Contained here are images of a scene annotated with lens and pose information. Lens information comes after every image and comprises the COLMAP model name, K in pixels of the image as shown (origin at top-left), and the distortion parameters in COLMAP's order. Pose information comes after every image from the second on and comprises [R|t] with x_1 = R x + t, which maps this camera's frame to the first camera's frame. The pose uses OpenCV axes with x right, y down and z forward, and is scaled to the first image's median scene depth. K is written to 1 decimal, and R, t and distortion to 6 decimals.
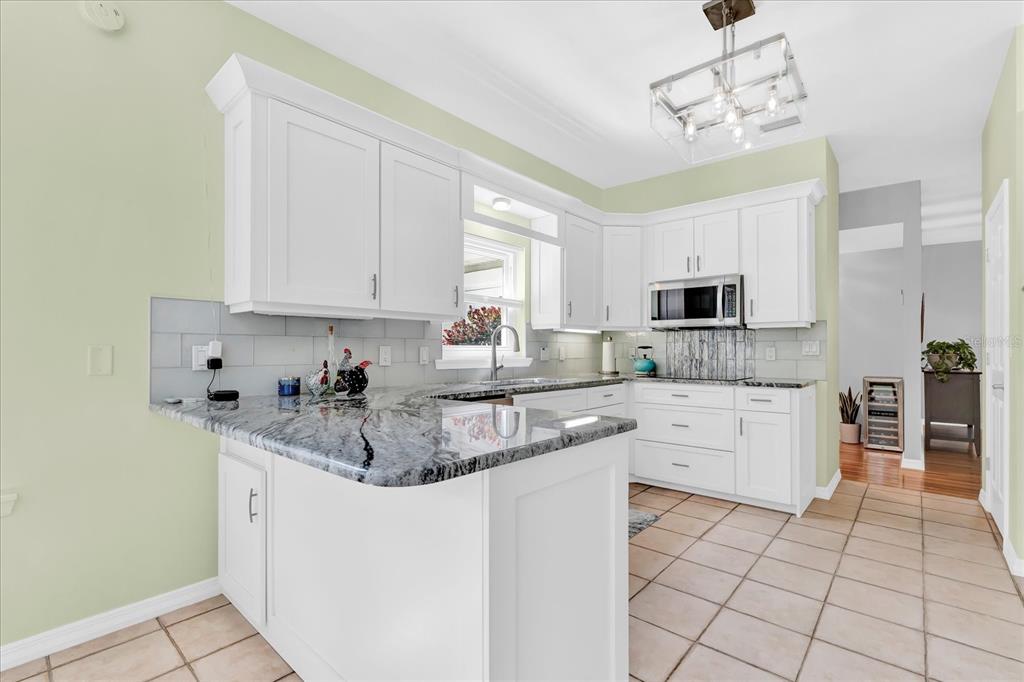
lens RADIAL K [[464.2, 0, 511.3], [0, 464.2, 345.1], [0, 0, 1]] dist [-0.002121, -0.000477]
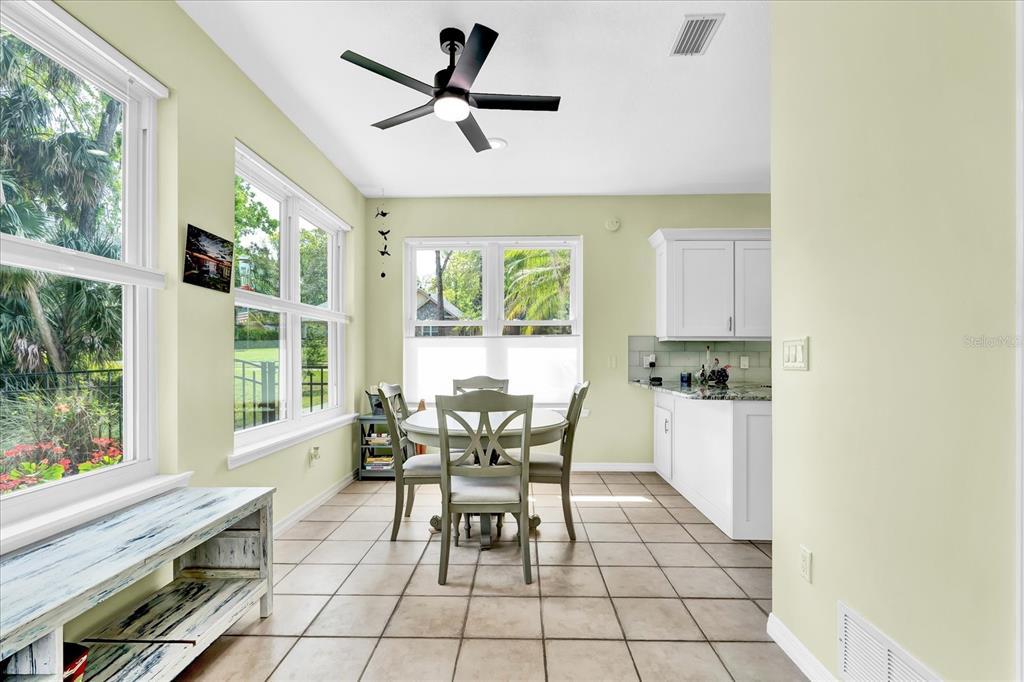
lens RADIAL K [[462.9, 0, 510.3], [0, 462.9, 352.0], [0, 0, 1]] dist [0.001108, 0.000433]
pose [[0.642744, -0.003212, -0.766075, 0.579834], [0.000745, 0.999993, -0.003568, -0.012329], [0.766081, 0.001723, 0.642742, -0.881643]]
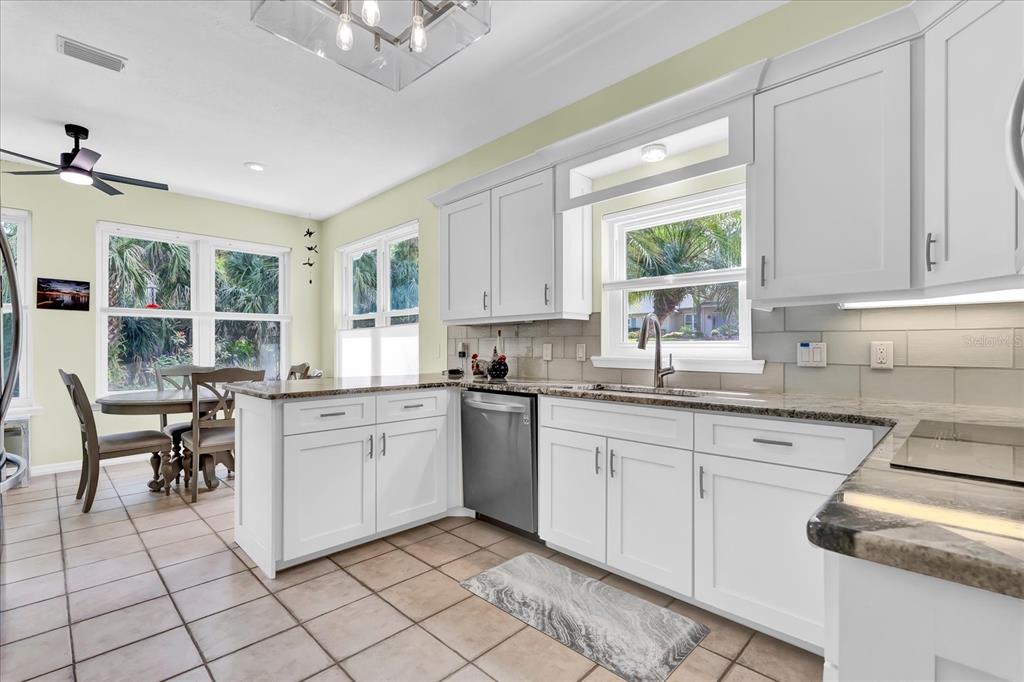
lens RADIAL K [[466.5, 0, 511.8], [0, 466.5, 346.7], [0, 0, 1]] dist [0.000095, 0.000161]
pose [[-0.057823, -0.001263, -0.998326, 1.173009], [0.009578, 0.999952, -0.001820, 0.014426], [0.998281, -0.009667, -0.057808, 1.265821]]
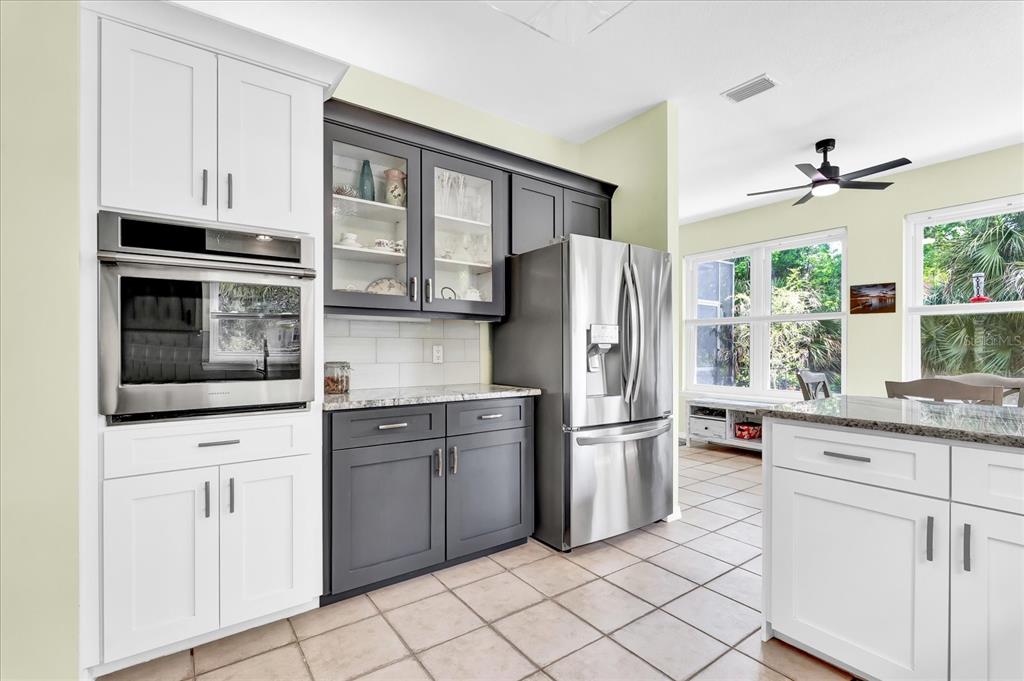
lens RADIAL K [[462.9, 0, 510.3], [0, 462.9, 351.5], [0, 0, 1]] dist [0.001108, 0.000433]
pose [[-0.975333, -0.003496, 0.220711, 0.408885], [-0.004292, 0.999986, -0.003126, 0.015950], [-0.220697, -0.003996, -0.975334, 1.578077]]
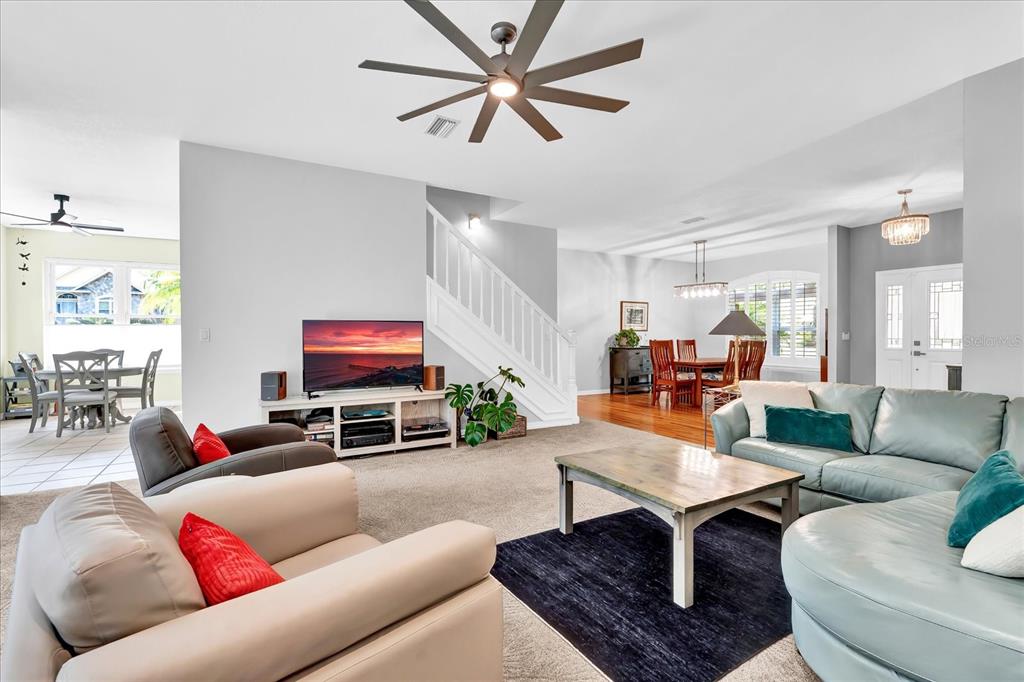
lens RADIAL K [[458.8, 0, 509.2], [0, 458.8, 337.8], [0, 0, 1]] dist [-0.002594, -0.000557]
pose [[0.942927, 0.000450, -0.333000, 2.703164], [0.003099, 0.999944, 0.010124, -0.020952], [0.332986, -0.010578, 0.942872, -1.790455]]
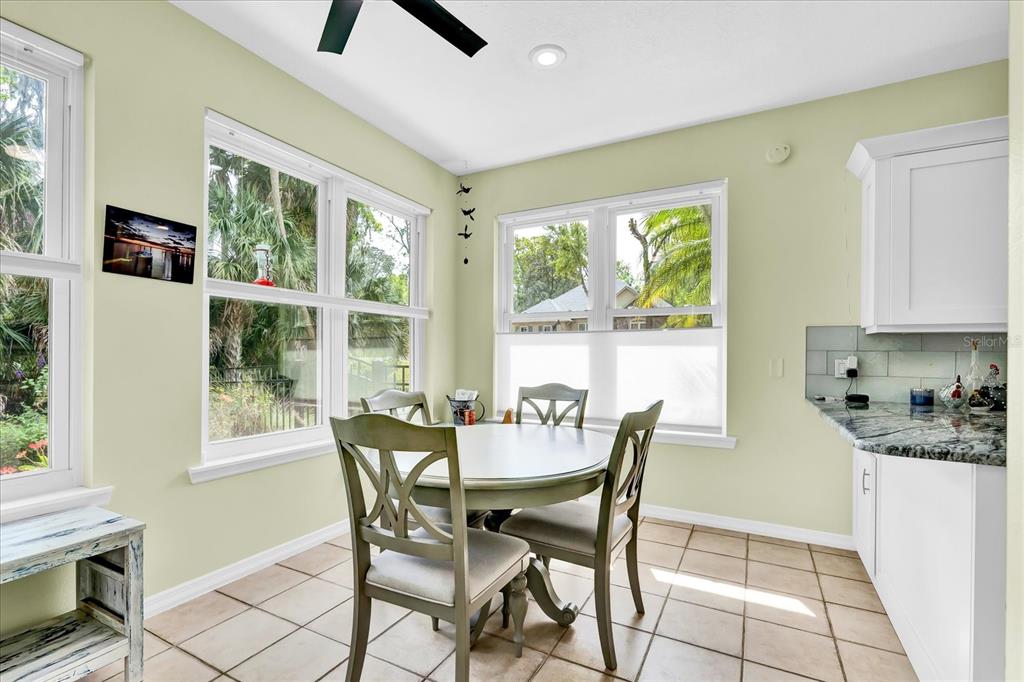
lens RADIAL K [[462.9, 0, 510.3], [0, 462.9, 352.0], [0, 0, 1]] dist [0.001108, 0.000433]
pose [[0.230135, 0.001901, -0.973157, 0.403191], [-0.003948, 0.999992, 0.001020, -0.017451], [0.973151, 0.003608, 0.230140, -0.236458]]
